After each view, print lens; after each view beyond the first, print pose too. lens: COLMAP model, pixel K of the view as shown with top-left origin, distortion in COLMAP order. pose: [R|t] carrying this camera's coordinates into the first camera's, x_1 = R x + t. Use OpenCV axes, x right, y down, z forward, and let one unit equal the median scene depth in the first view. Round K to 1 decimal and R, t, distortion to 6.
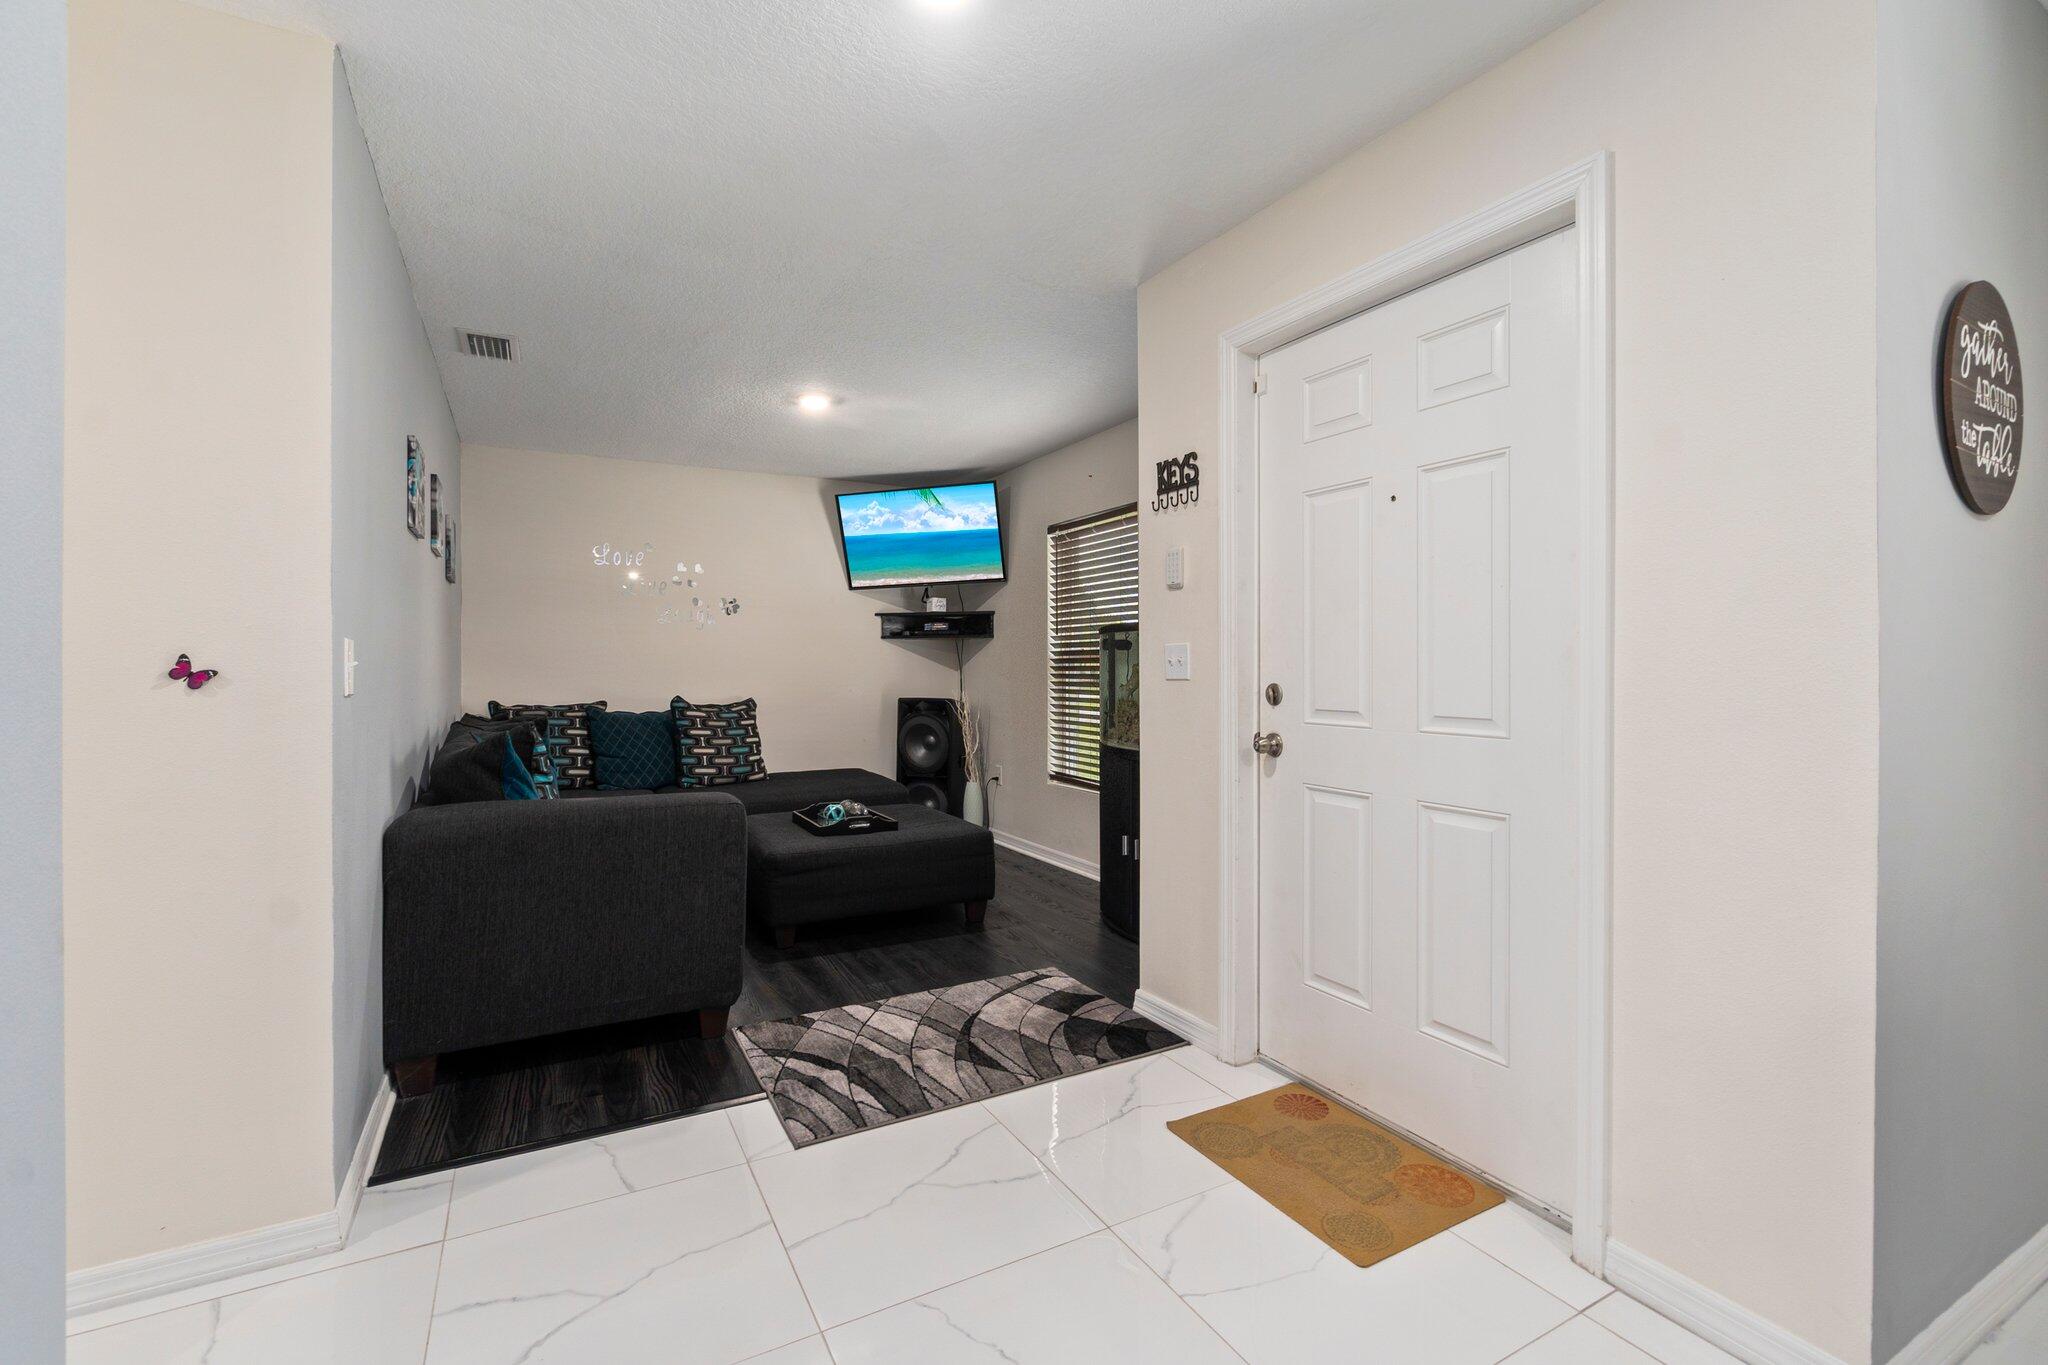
lens RADIAL K [[897.7, 0, 1020.3], [0, 897.7, 663.4], [0, 0, 1]] dist [-0.012447, -0.000043]
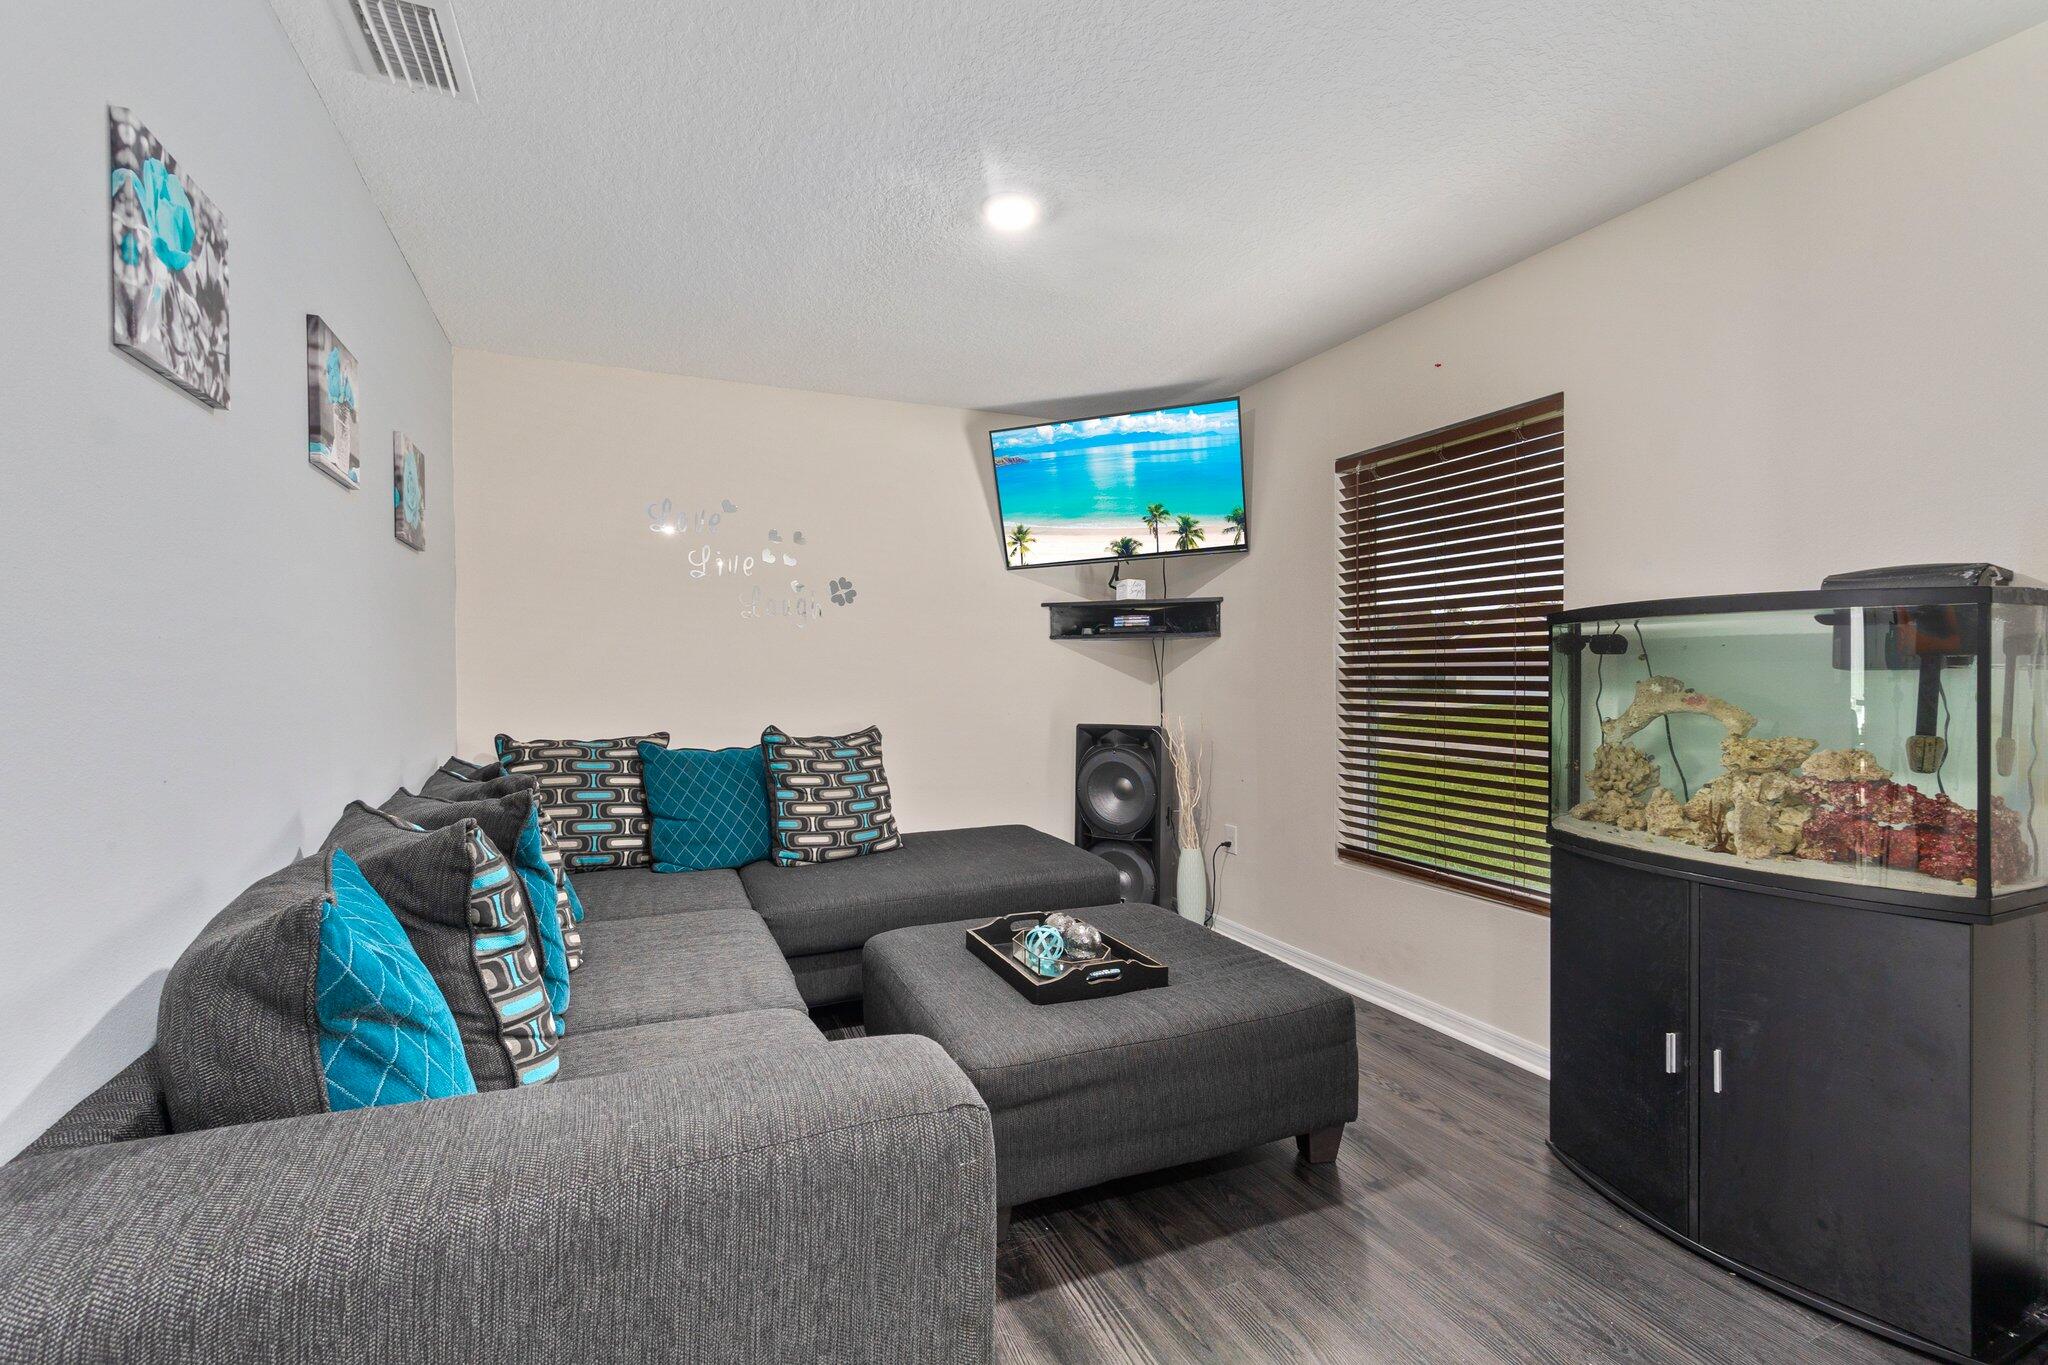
lens RADIAL K [[892.1, 0, 1010.9], [0, 892.1, 683.4], [0, 0, 1]] dist [0.000986, 0.000177]
pose [[0.995852, -0.001172, -0.090976, -0.145159], [0.002770, 0.999844, 0.017439, -0.006030], [0.090942, -0.017619, 0.995700, 0.357207]]
